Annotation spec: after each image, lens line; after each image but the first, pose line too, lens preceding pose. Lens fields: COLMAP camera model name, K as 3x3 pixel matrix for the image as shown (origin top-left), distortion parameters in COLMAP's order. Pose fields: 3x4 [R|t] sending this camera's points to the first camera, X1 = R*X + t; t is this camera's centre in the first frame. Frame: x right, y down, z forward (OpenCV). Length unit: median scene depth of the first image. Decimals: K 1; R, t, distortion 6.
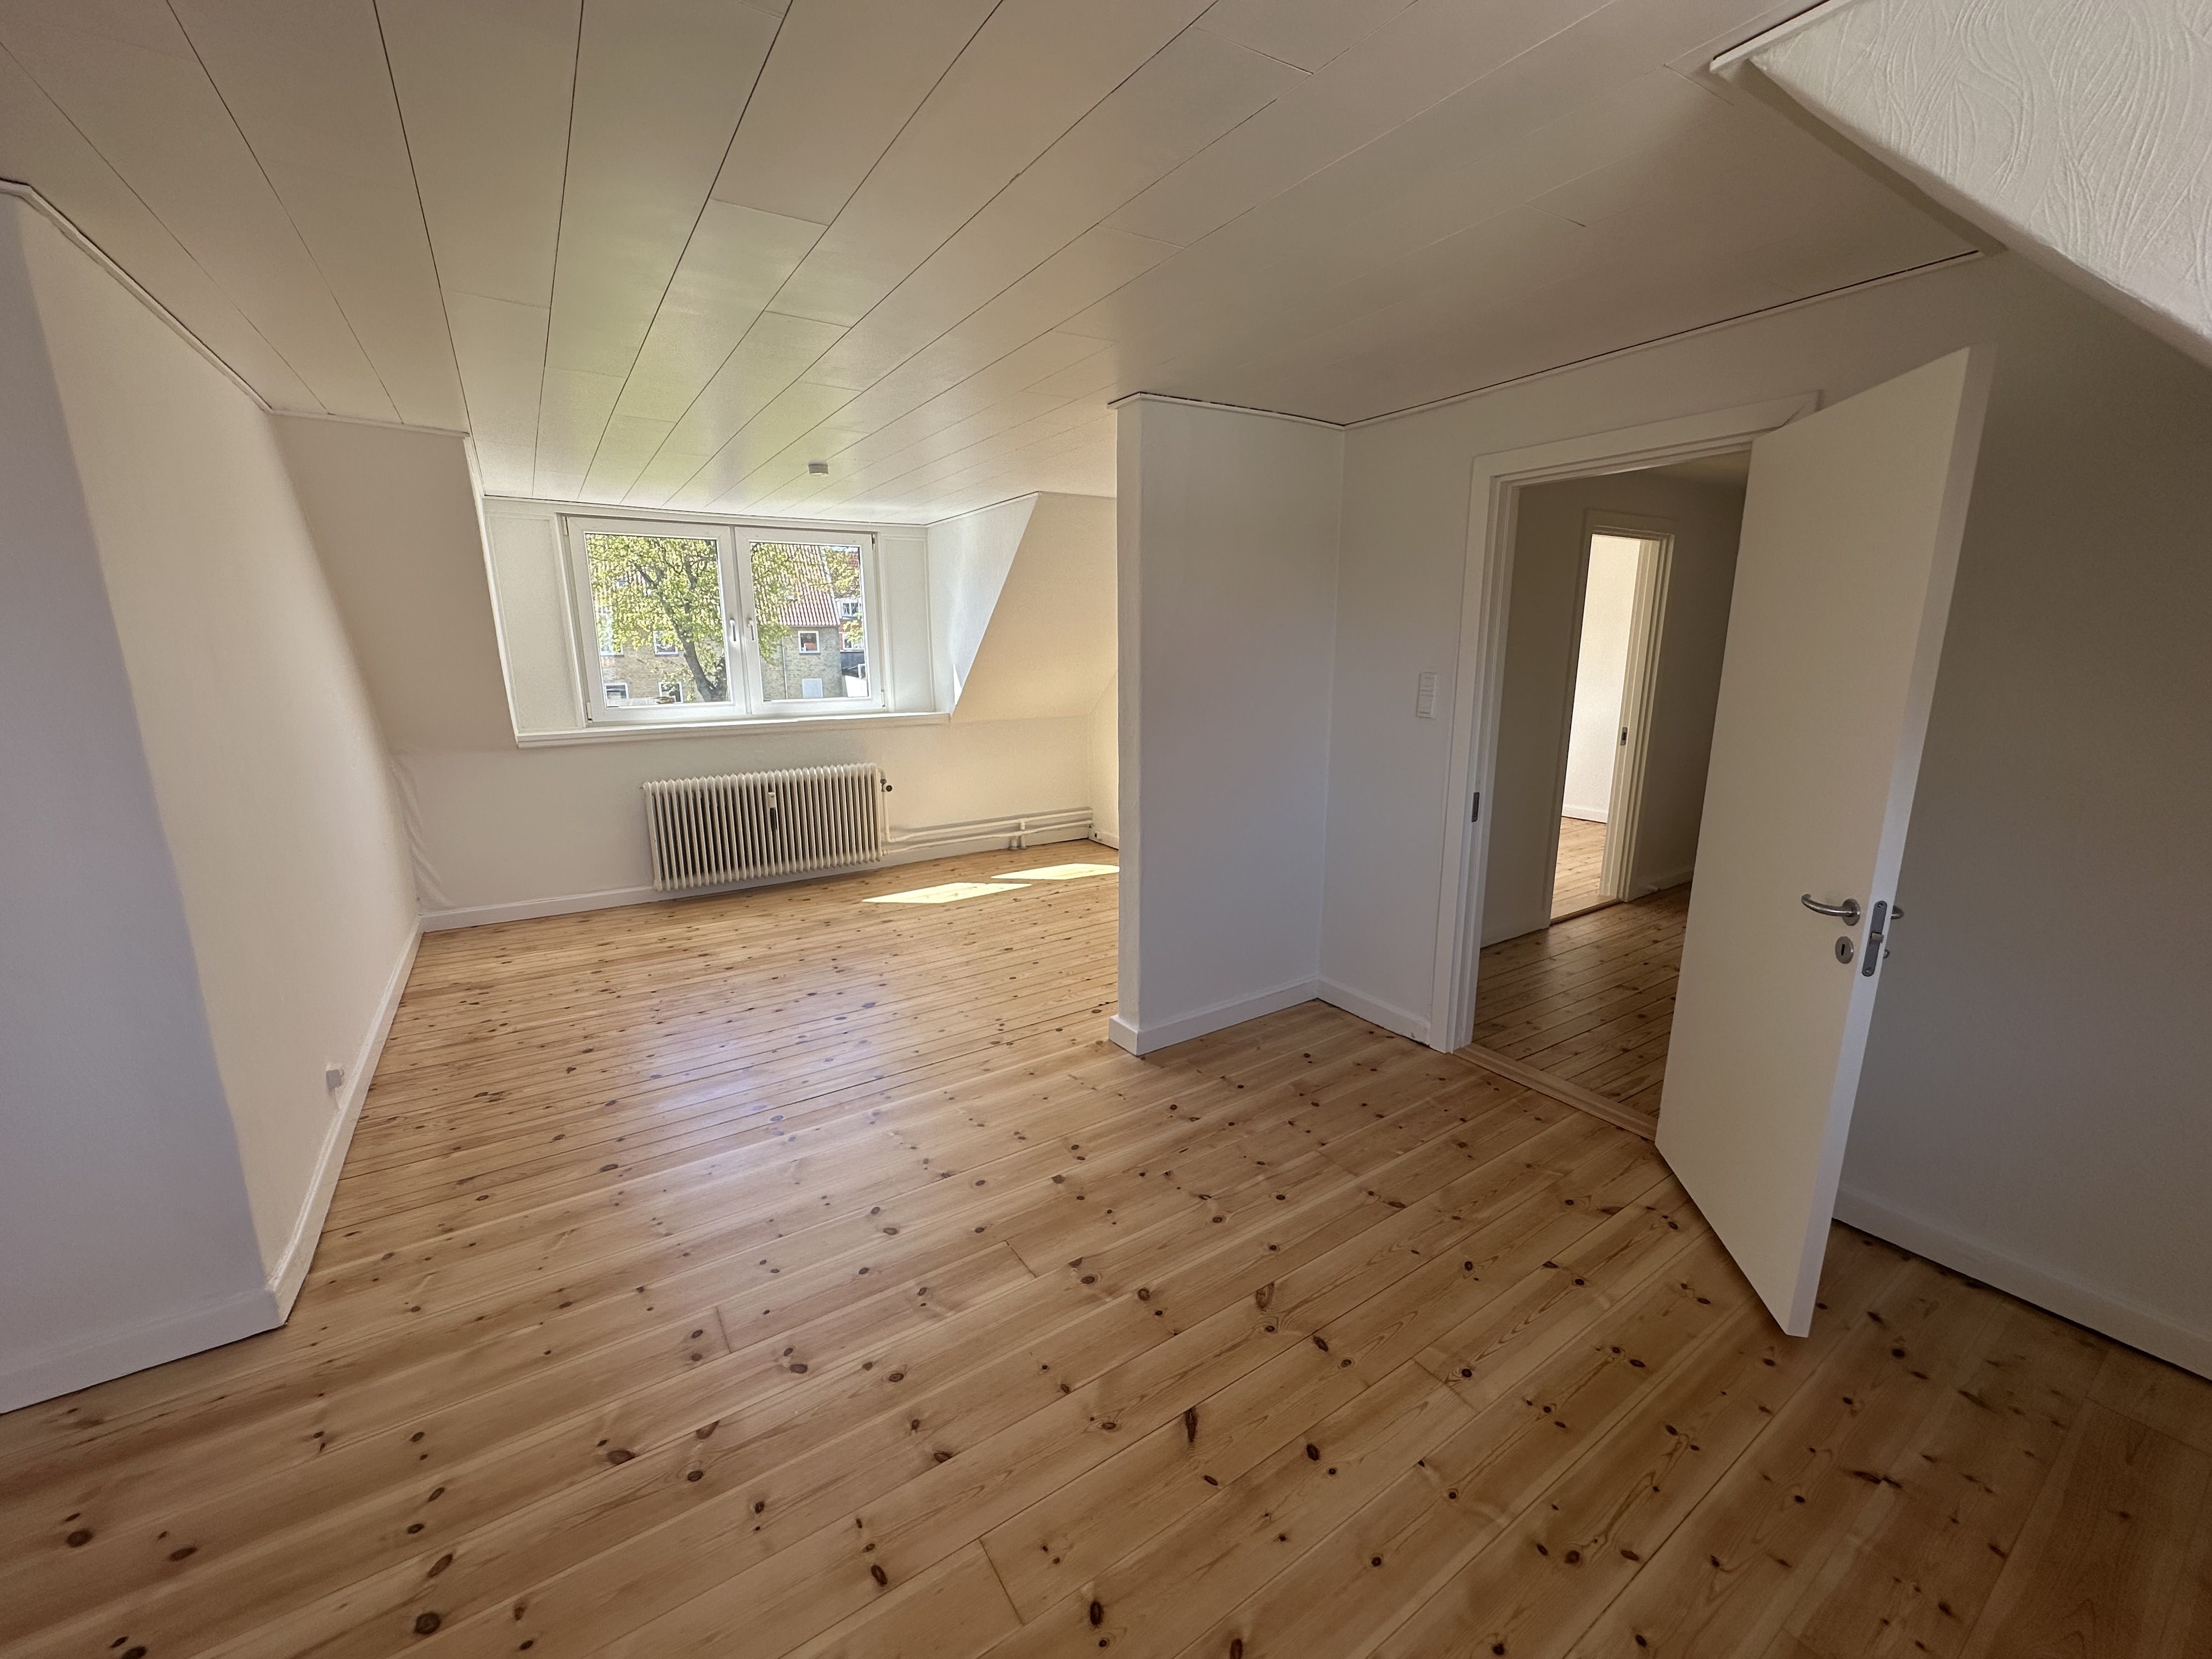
lens RADIAL K [[880.1, 0, 1105.3], [0, 880.1, 827.7], [0, 0, 1]] dist [-0.000981, -0.000127]
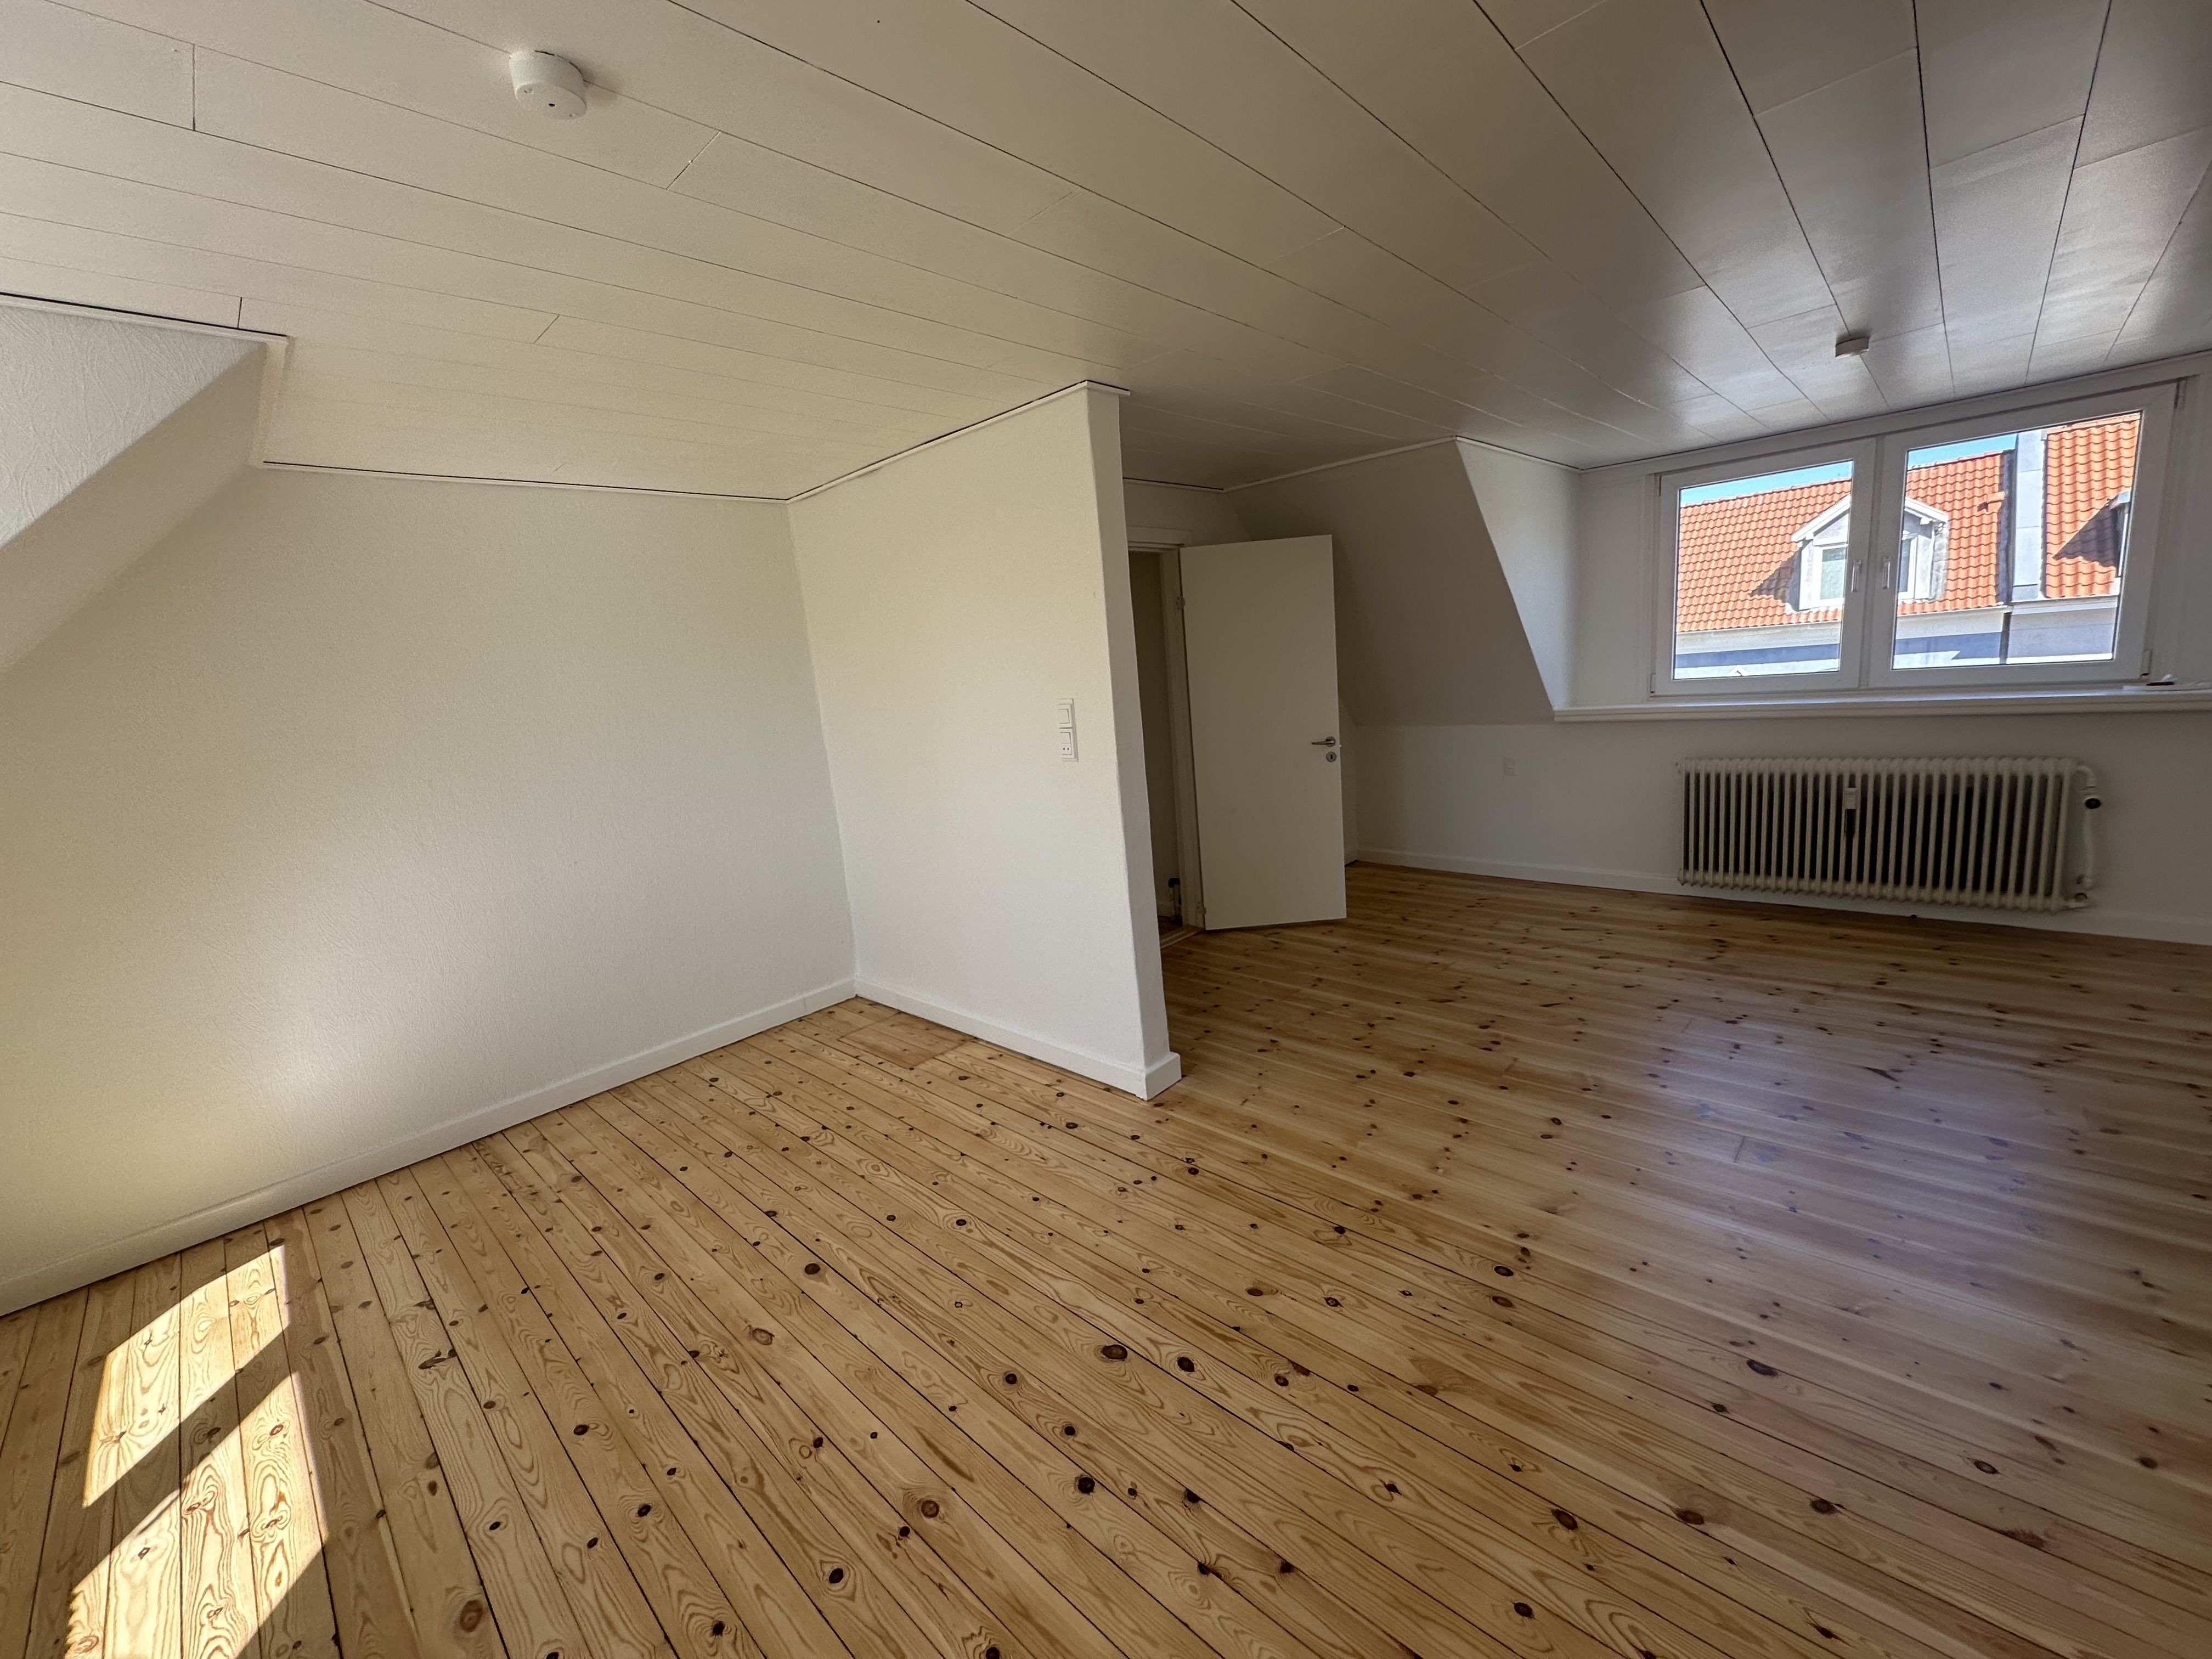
lens RADIAL K [[880.1, 0, 1105.3], [0, 880.1, 827.7], [0, 0, 1]] dist [-0.000981, -0.000127]
pose [[-0.224630, -0.147000, 0.963292, -0.809616], [0.291729, 0.933070, 0.210417, -0.214299], [-0.929750, 0.328286, -0.166711, 1.128753]]
